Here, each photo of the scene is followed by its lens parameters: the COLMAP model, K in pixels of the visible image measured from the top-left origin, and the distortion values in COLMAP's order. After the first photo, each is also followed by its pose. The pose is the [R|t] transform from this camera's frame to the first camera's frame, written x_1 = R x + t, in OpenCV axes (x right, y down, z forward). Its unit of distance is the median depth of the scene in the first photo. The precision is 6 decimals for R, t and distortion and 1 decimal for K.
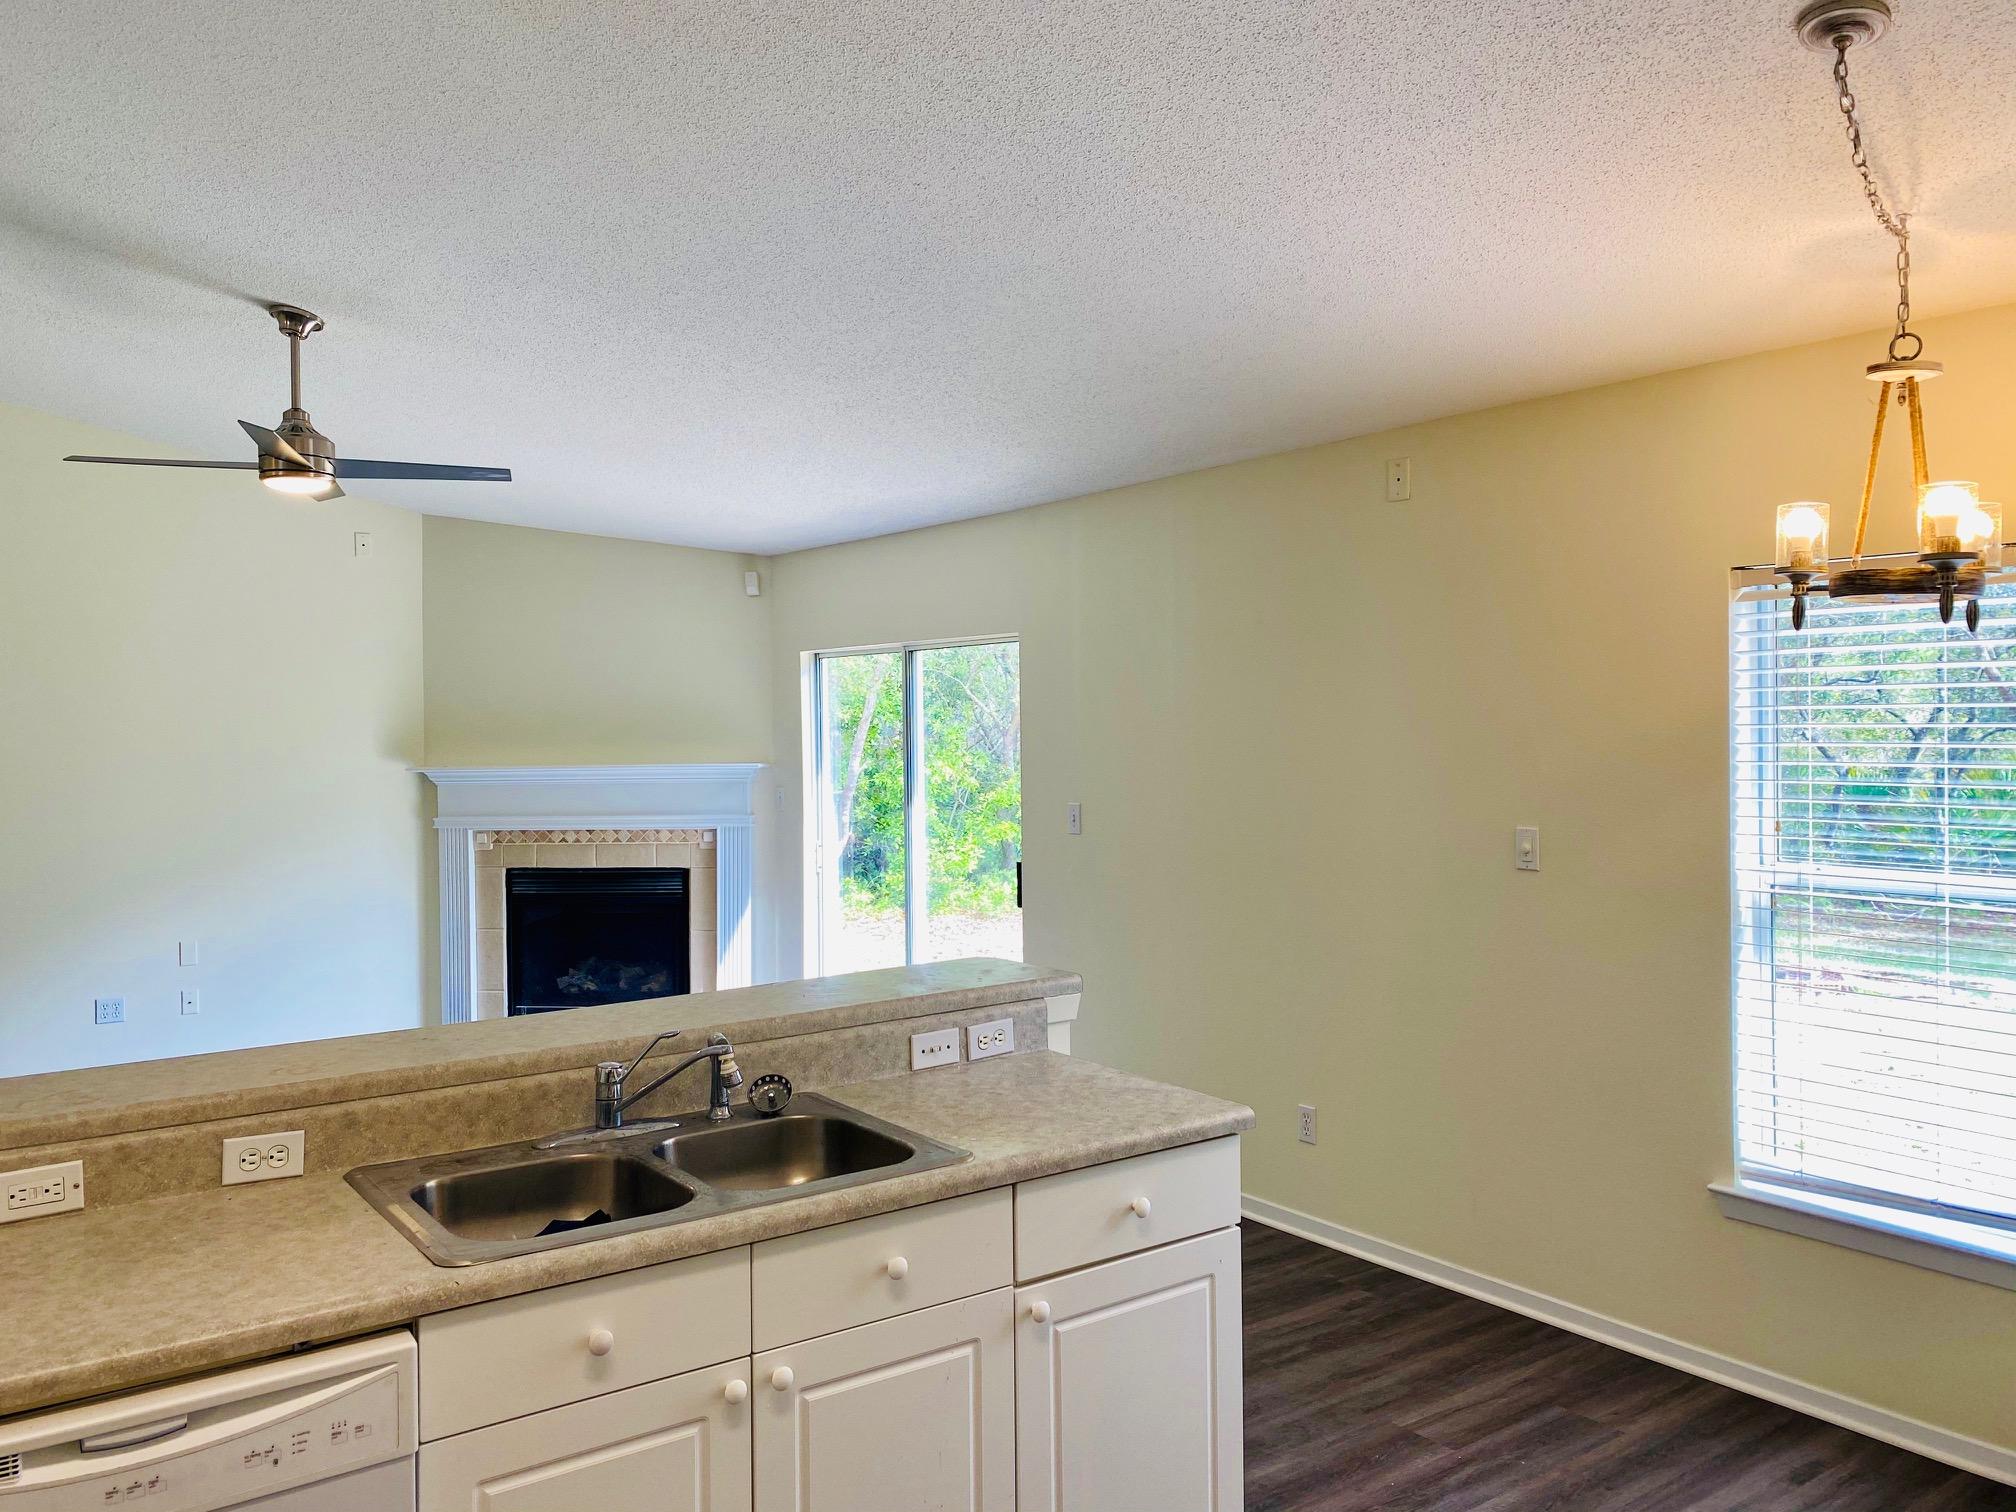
lens RADIAL K [[1528.4, 0, 1008.0], [0, 1528.4, 756.0], [0, 0, 1]] dist [0.117038, -0.213675]
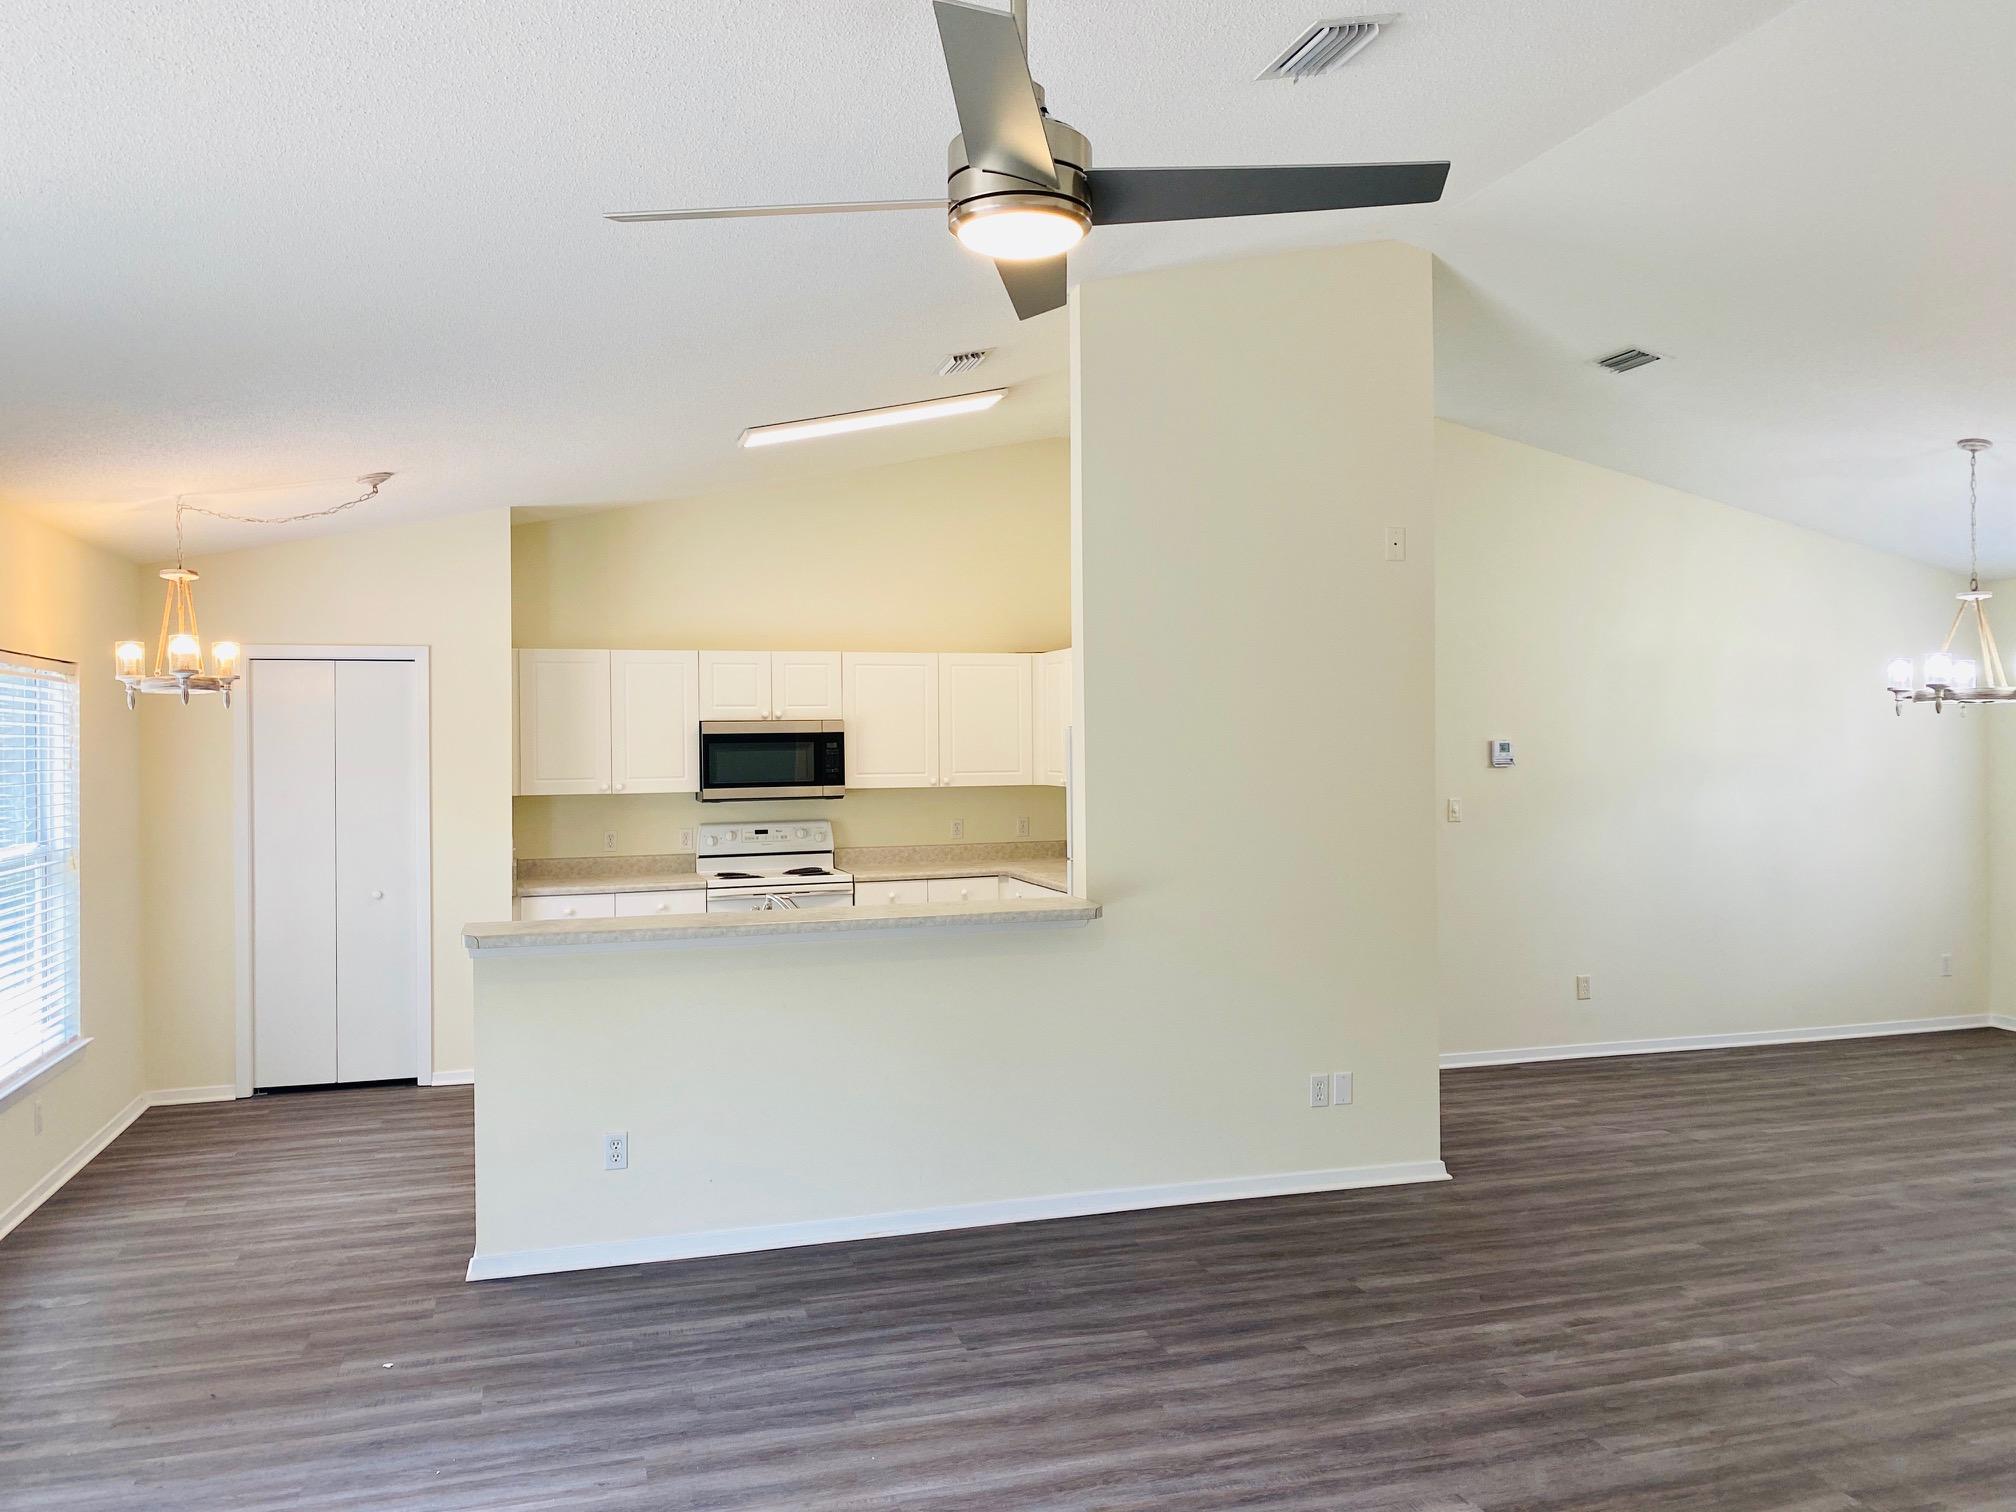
lens RADIAL K [[1536.1, 0, 1018.6], [0, 1536.1, 737.8], [0, 0, 1]] dist [0.003586, -0.002668]
pose [[-0.942197, 0.021811, 0.334348, -0.401407], [0.027701, 0.999534, 0.012858, -0.014846], [-0.333911, 0.021377, -0.942362, 0.941513]]
